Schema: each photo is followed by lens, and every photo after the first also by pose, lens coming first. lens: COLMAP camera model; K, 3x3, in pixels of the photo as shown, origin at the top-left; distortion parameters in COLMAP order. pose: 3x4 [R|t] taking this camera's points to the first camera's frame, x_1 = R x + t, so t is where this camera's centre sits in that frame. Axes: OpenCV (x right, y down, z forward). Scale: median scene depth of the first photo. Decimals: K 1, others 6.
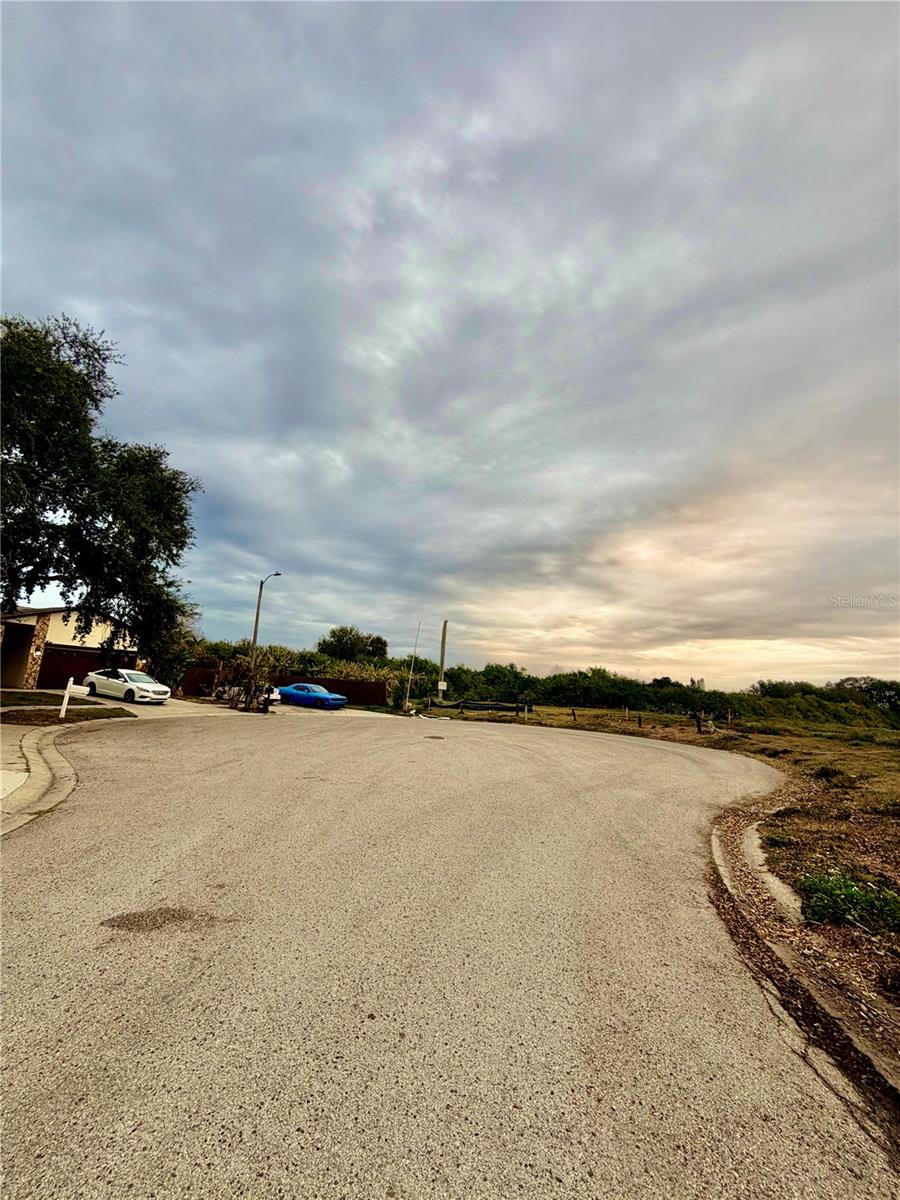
lens RADIAL K [[483.9, 0, 450.0], [0, 483.9, 600.0], [0, 0, 1]] dist [0.000012, 0.000011]
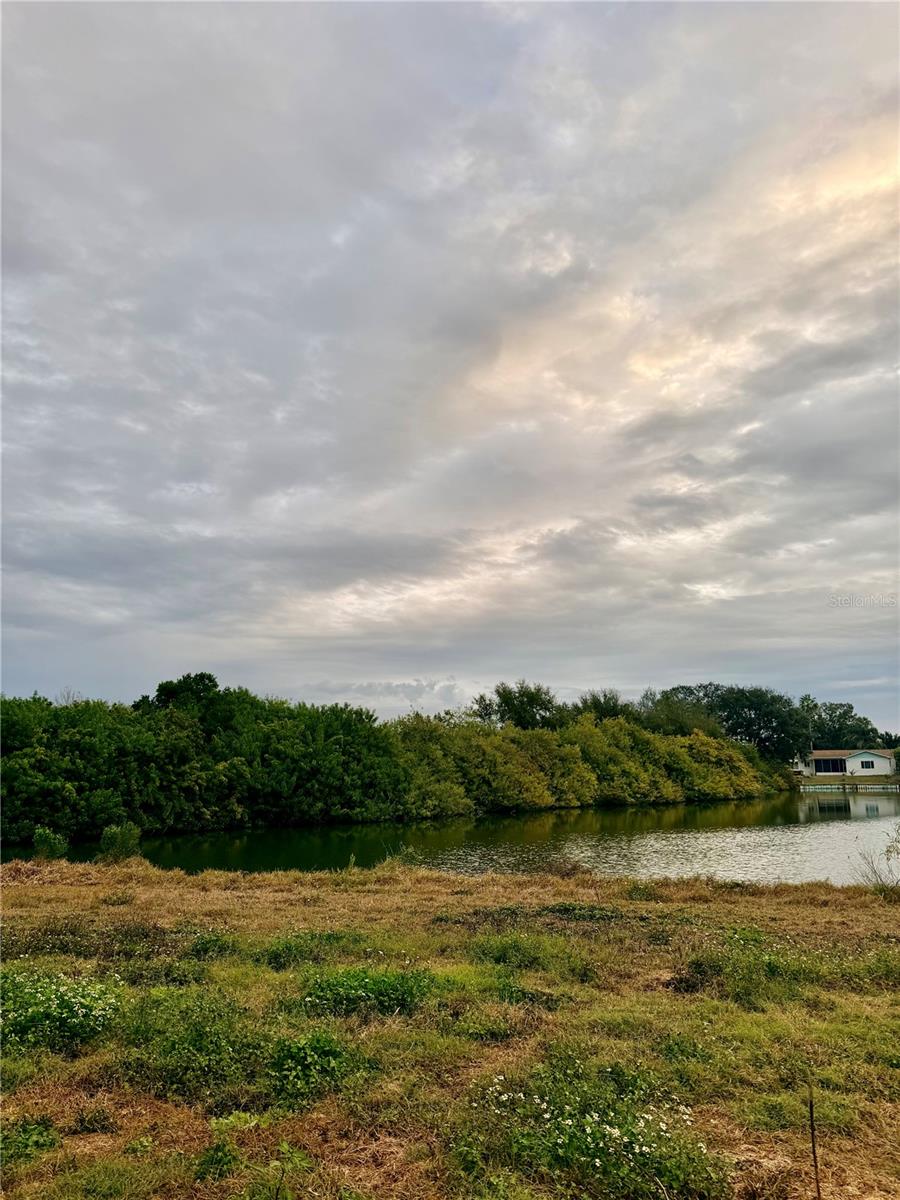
lens RADIAL K [[830.9, 0, 450.0], [0, 830.9, 600.0], [0, 0, 1]] dist [0.166519, -0.342461]
pose [[0.898131, 0.018344, 0.439346, 0.340076], [-0.018453, 0.999822, -0.004022, 0.109056], [-0.439341, -0.004495, 0.898309, 0.468259]]
